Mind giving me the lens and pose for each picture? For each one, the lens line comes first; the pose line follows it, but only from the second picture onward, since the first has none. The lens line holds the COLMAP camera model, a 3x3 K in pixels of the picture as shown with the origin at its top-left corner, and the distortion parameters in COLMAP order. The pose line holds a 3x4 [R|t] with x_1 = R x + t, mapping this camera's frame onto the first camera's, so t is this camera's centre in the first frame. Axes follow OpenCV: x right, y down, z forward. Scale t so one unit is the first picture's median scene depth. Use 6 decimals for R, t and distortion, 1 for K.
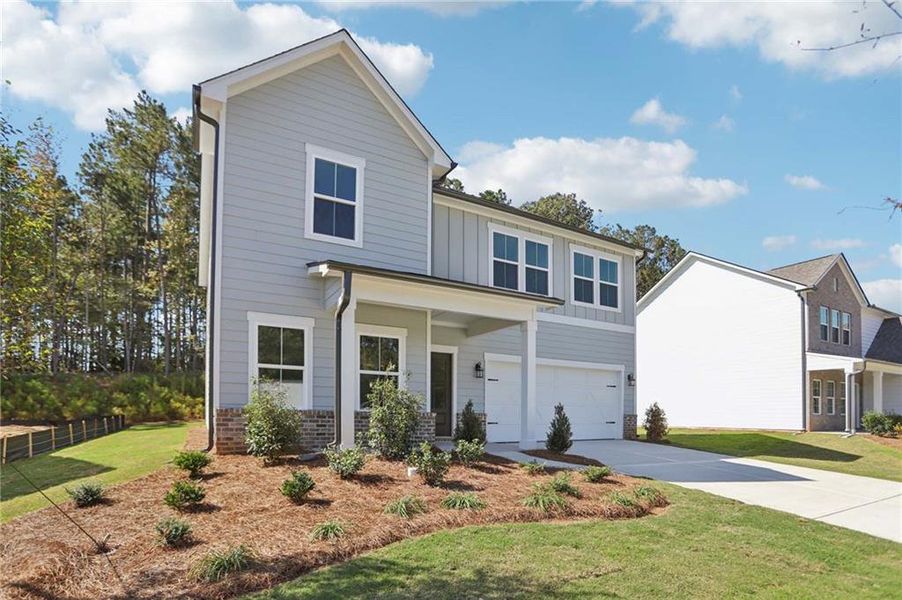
lens RADIAL K [[435.6, 0, 451.2], [0, 435.6, 302.8], [0, 0, 1]] dist [-0.034223, 0.001026]
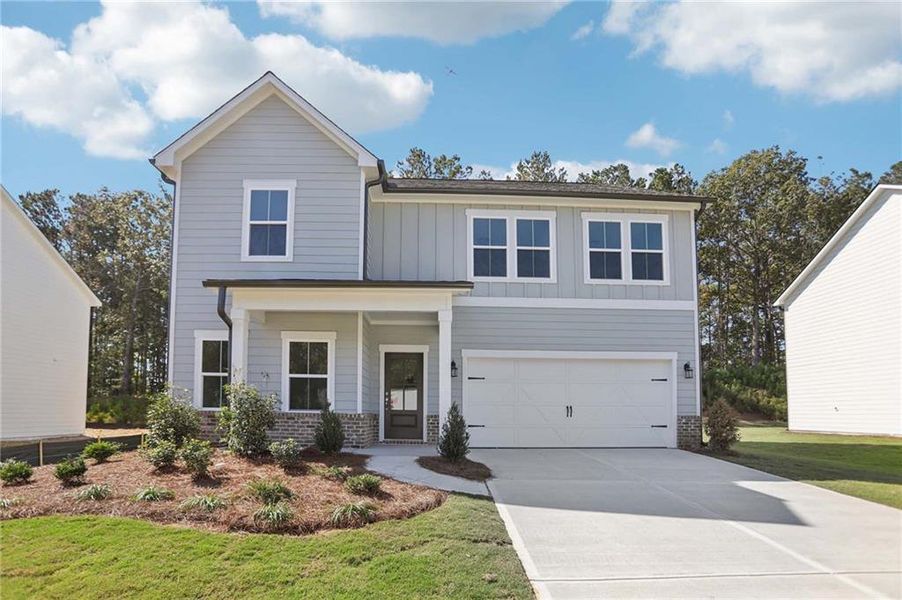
lens RADIAL K [[435.6, 0, 451.2], [0, 435.6, 302.8], [0, 0, 1]] dist [-0.034223, 0.001026]
pose [[0.889627, -0.124100, -0.439503, 0.559524], [0.115300, 0.992228, -0.046784, 0.066691], [0.441894, -0.009054, 0.897022, 0.189827]]
